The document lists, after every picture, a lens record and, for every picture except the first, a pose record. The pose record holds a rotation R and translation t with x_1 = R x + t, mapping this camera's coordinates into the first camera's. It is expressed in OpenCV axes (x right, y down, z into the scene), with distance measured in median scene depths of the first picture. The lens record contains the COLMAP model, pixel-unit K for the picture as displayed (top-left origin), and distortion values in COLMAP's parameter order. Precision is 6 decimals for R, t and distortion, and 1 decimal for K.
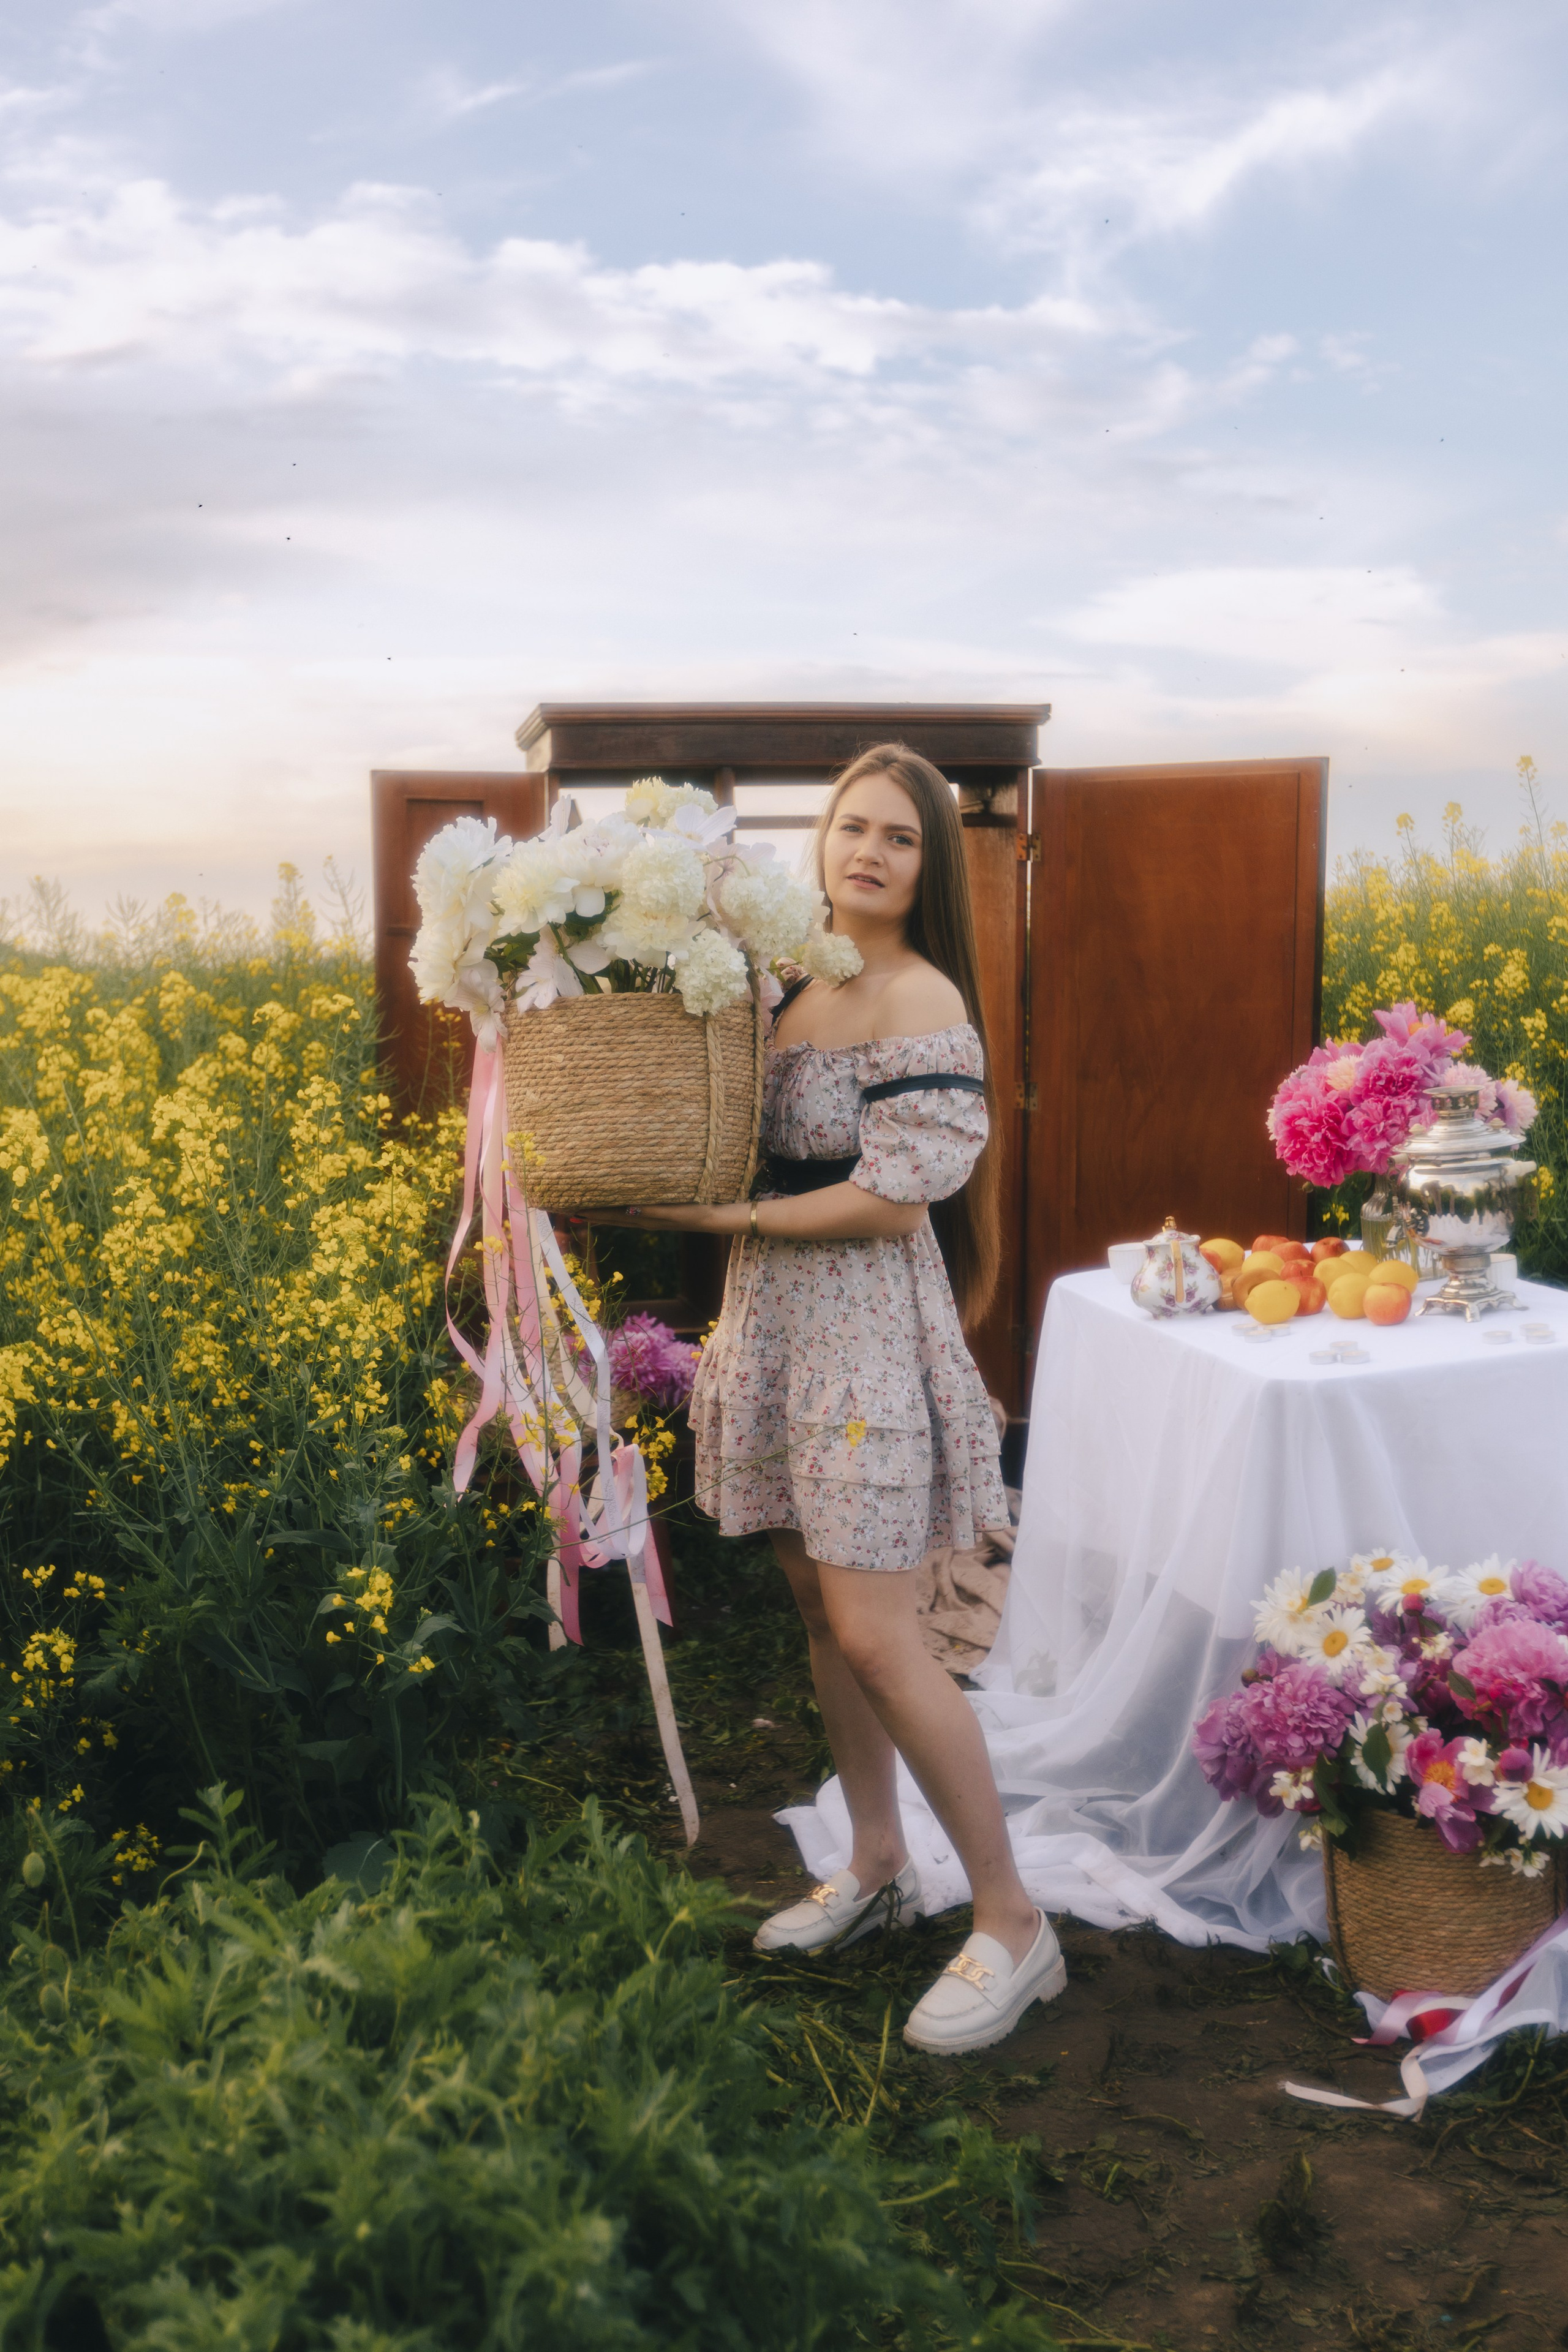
lens RADIAL K [[2395.9, 0, 773.2], [0, 2395.9, 1179.4], [0, 0, 1]] dist [-0.027407, 0.000000]
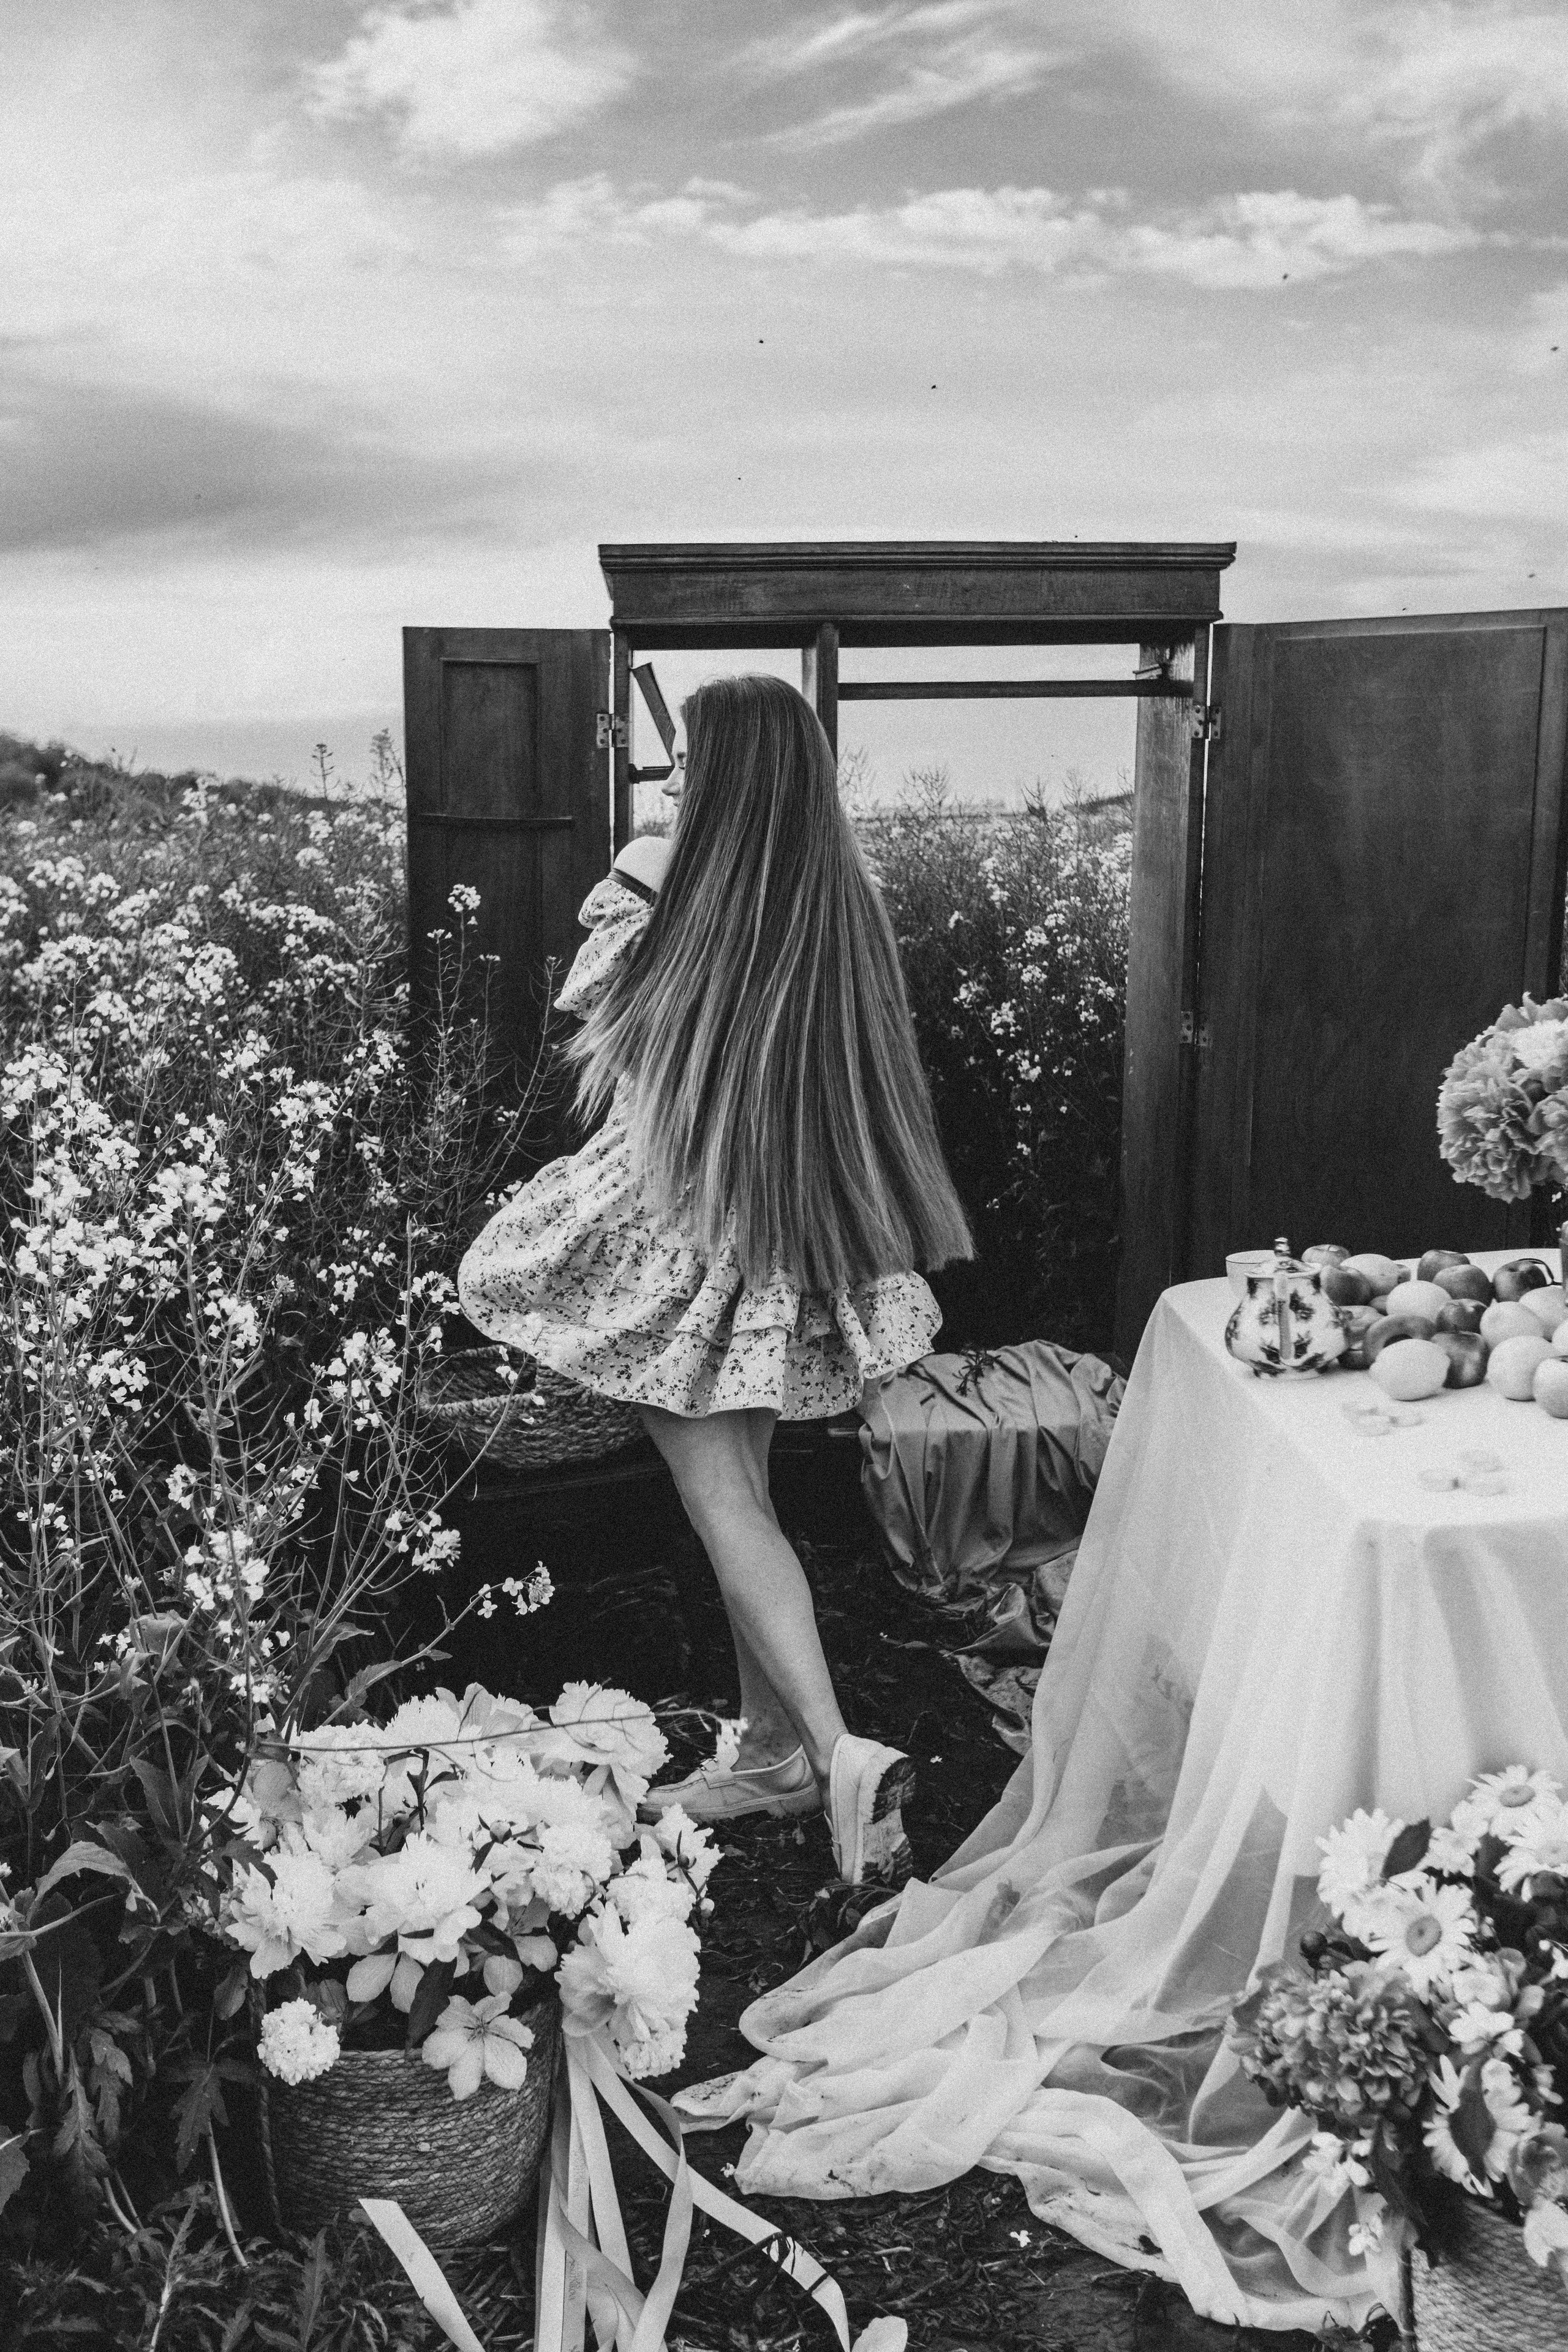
lens RADIAL K [[2328.2, 0, 782.9], [0, 2328.2, 1186.8], [0, 0, 1]] dist [-0.009377, 0.000000]
pose [[0.989988, 0.030894, -0.137728, 0.120136], [-0.021898, 0.997555, 0.066360, -0.047311], [0.139441, -0.062679, 0.988245, 0.294039]]
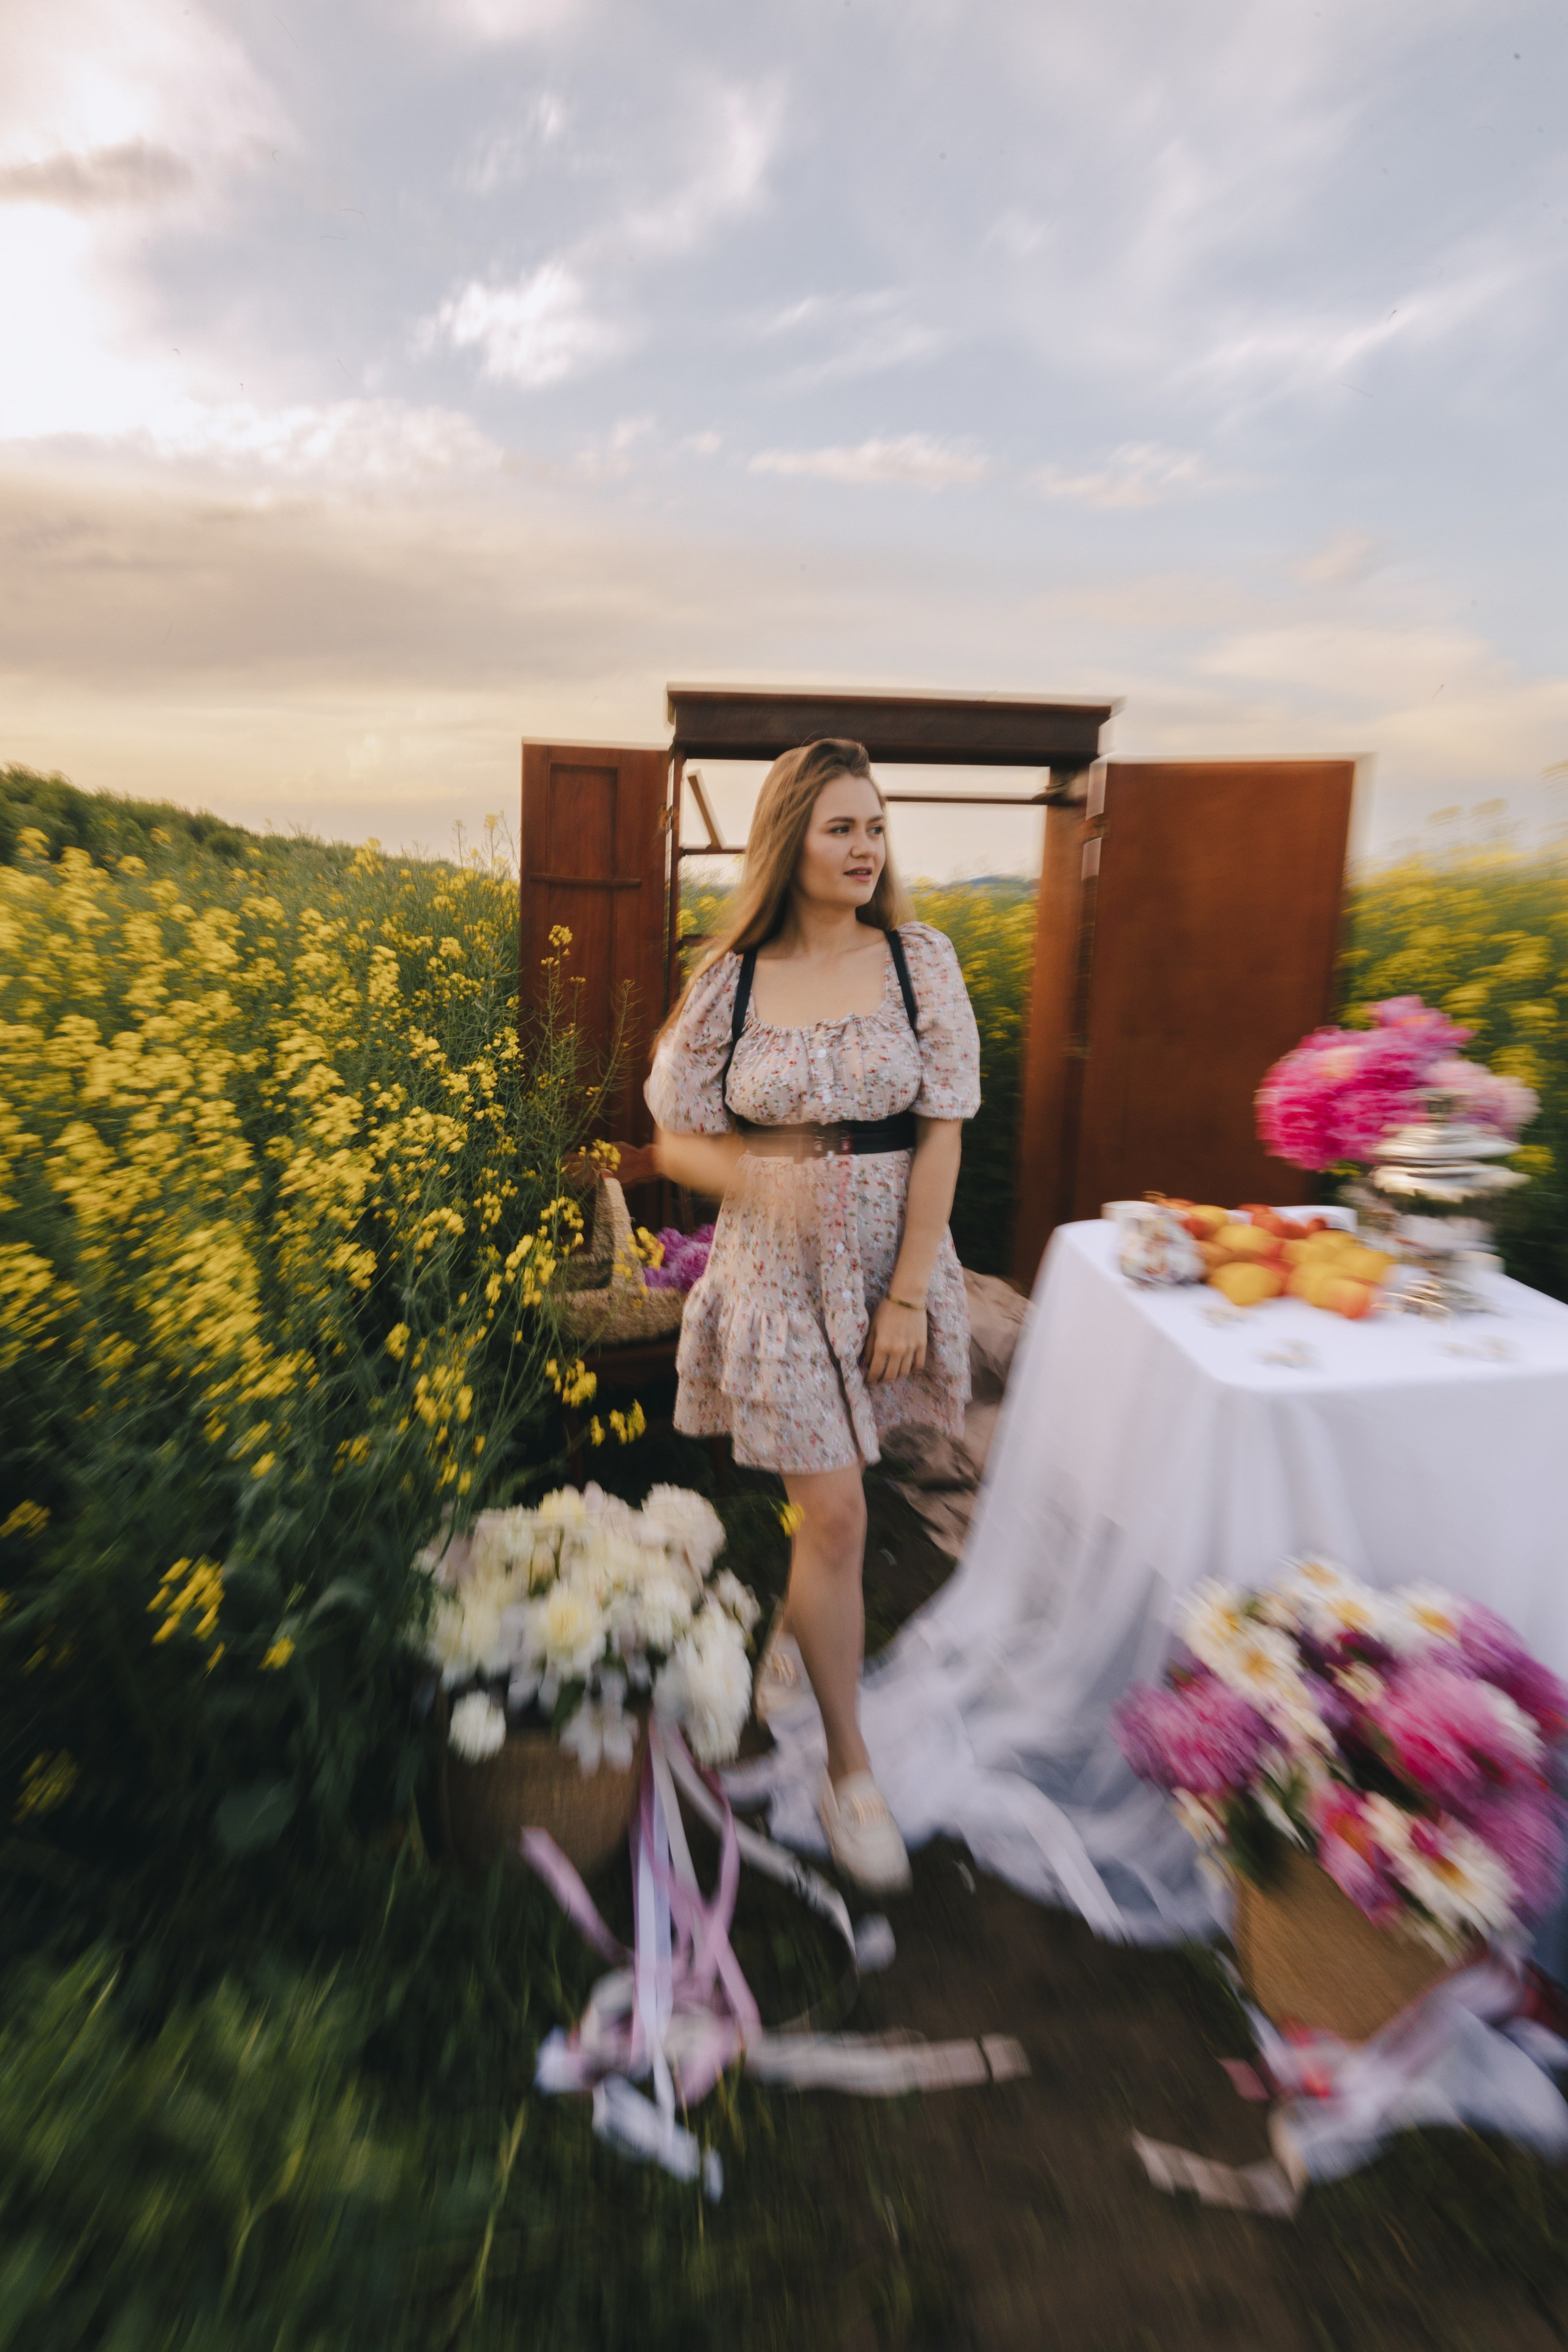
lens RADIAL K [[1713.8, 0, 781.1], [0, 1713.8, 1167.9], [0, 0, 1]] dist [-0.015464, -0.013223]
pose [[0.992044, 0.059917, -0.110718, 0.091002], [-0.052194, 0.996083, 0.071380, -0.042552], [0.114561, -0.065033, 0.991285, 0.254076]]
